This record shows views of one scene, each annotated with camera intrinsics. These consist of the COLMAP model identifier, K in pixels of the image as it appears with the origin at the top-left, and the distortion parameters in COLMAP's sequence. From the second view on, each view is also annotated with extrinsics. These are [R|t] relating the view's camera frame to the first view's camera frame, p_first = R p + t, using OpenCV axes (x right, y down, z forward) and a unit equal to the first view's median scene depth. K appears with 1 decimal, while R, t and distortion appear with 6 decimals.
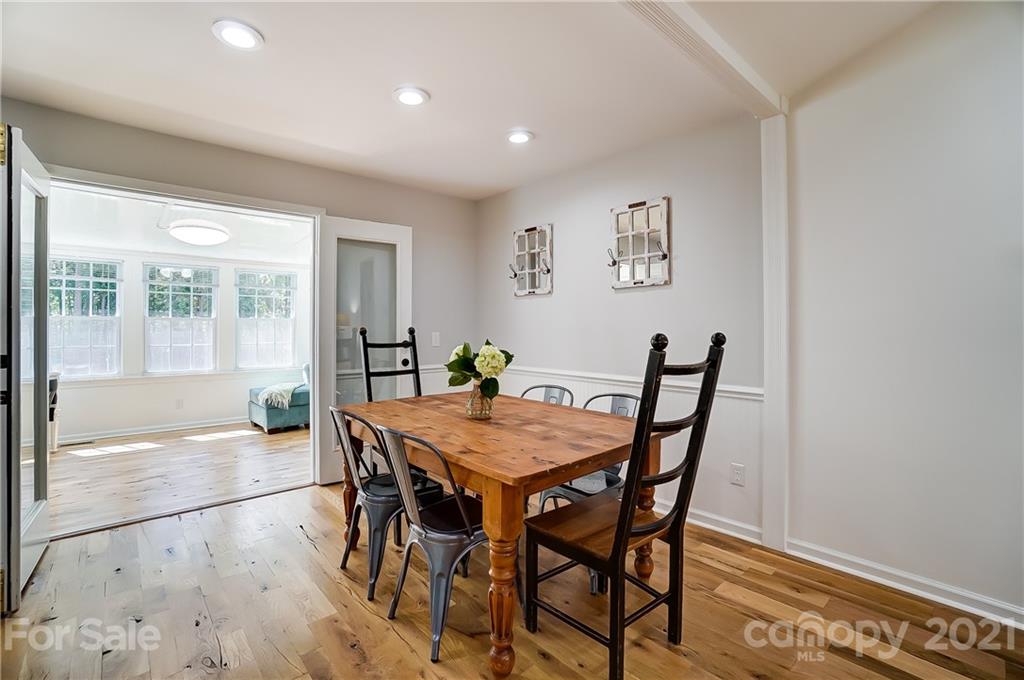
lens RADIAL K [[452.0, 0, 508.1], [0, 452.0, 336.7], [0, 0, 1]] dist [-0.065817, 0.021433]
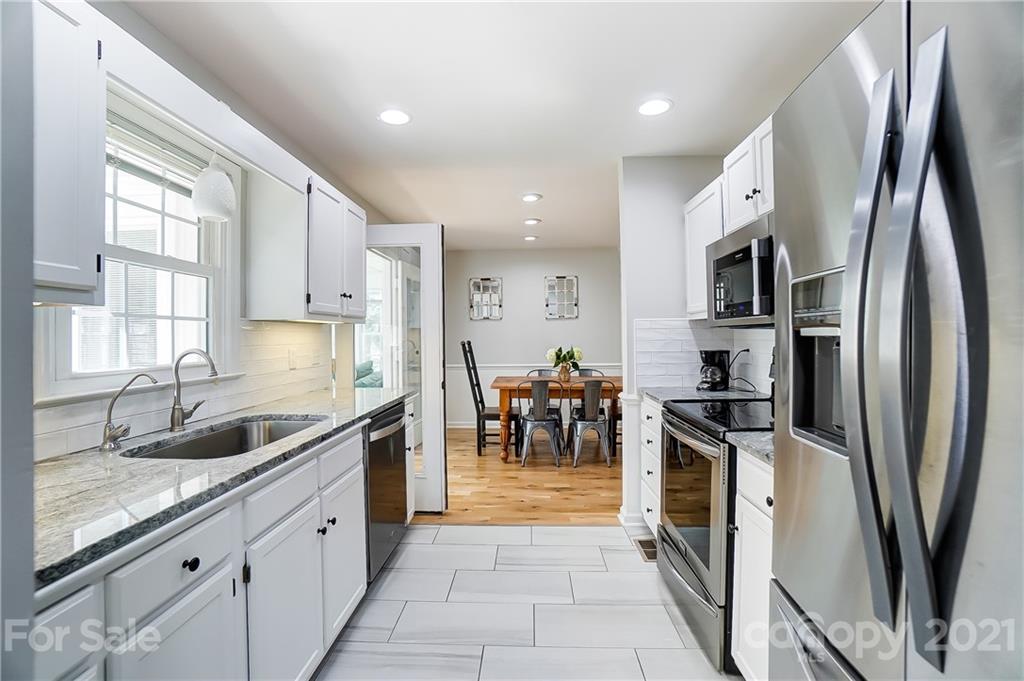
lens RADIAL K [[452.0, 0, 508.1], [0, 452.0, 337.2], [0, 0, 1]] dist [-0.065817, 0.021433]
pose [[0.697868, -0.012886, 0.716110, -1.411158], [0.030274, 0.999475, -0.011519, -0.011123], [-0.715586, 0.029718, 0.697892, -0.256570]]
